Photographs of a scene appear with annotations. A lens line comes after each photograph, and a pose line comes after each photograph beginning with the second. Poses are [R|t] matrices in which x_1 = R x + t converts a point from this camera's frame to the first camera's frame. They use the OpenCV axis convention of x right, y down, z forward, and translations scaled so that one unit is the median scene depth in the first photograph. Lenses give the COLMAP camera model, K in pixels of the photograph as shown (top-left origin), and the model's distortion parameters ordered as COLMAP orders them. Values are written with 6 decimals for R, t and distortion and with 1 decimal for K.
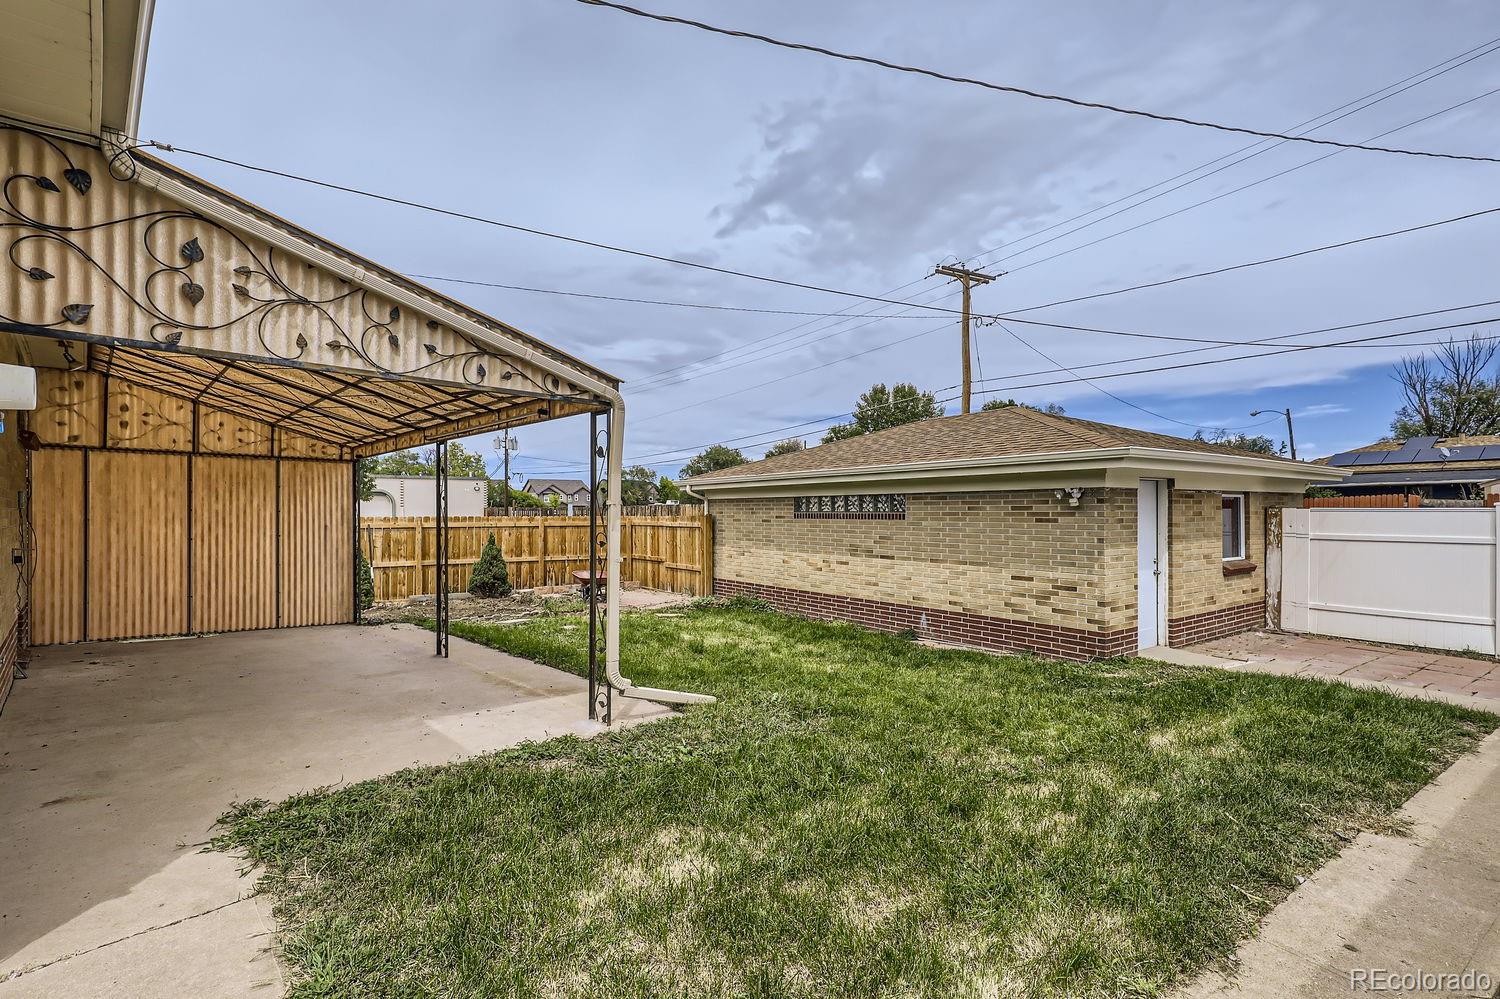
lens RADIAL K [[686.3, 0, 752.9], [0, 686.3, 510.8], [0, 0, 1]] dist [0.001775, 0.001134]
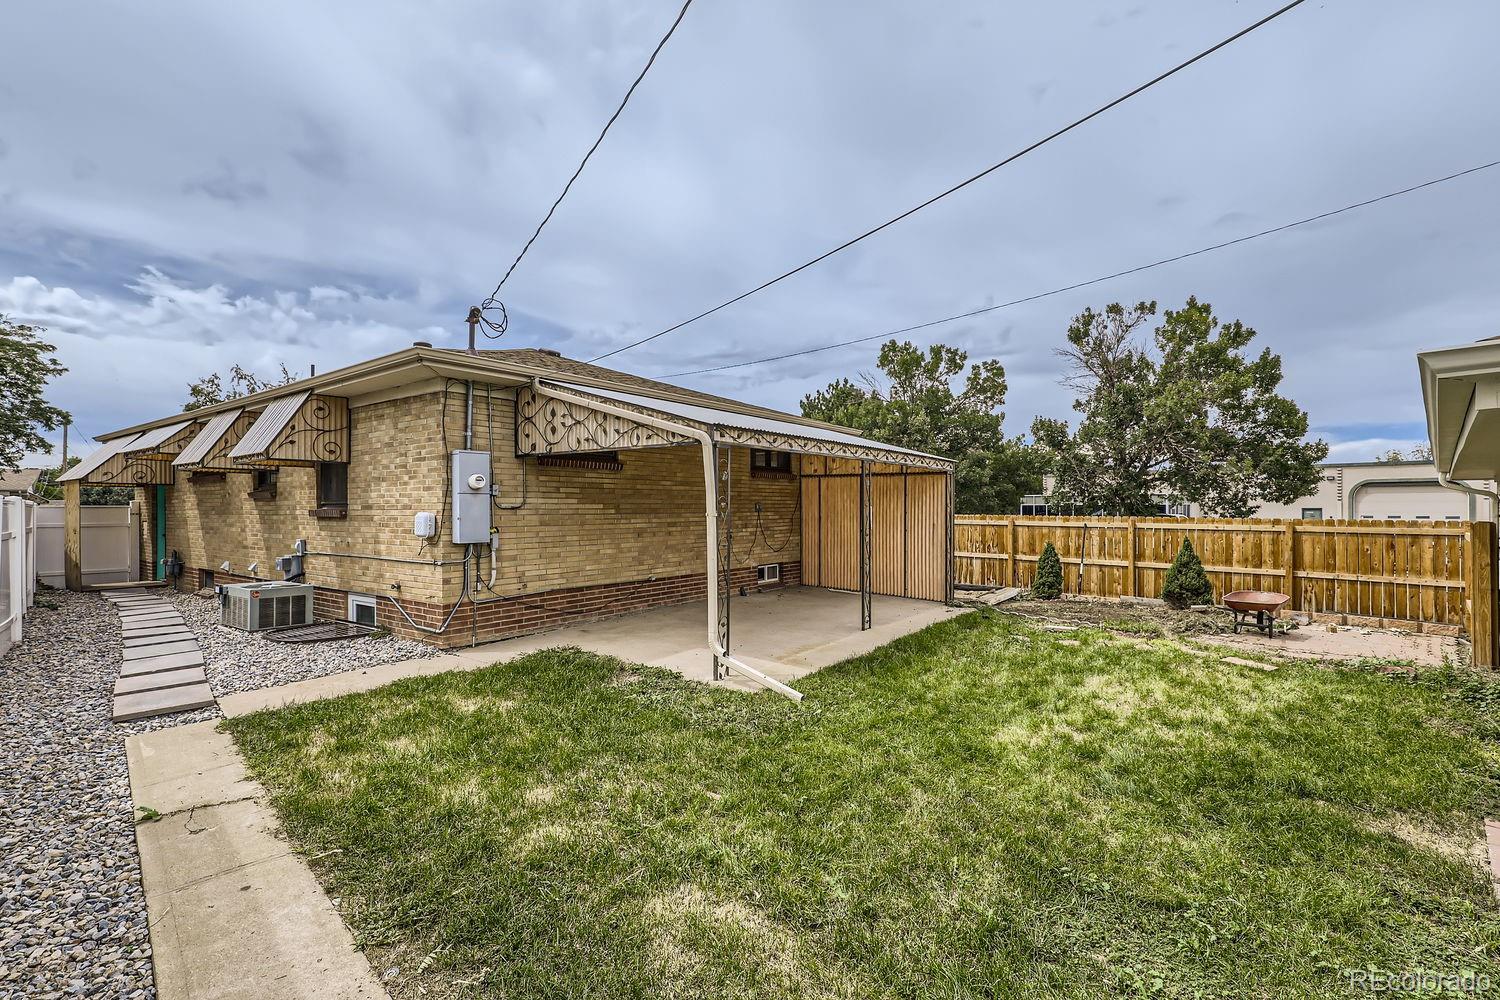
lens RADIAL K [[686.3, 0, 752.9], [0, 686.3, 511.3], [0, 0, 1]] dist [0.001775, 0.001134]
pose [[0.153966, 0.011225, -0.988012, 0.738359], [0.003049, 0.999925, 0.011836, -0.022851], [0.988071, -0.004835, 0.153921, 0.570231]]
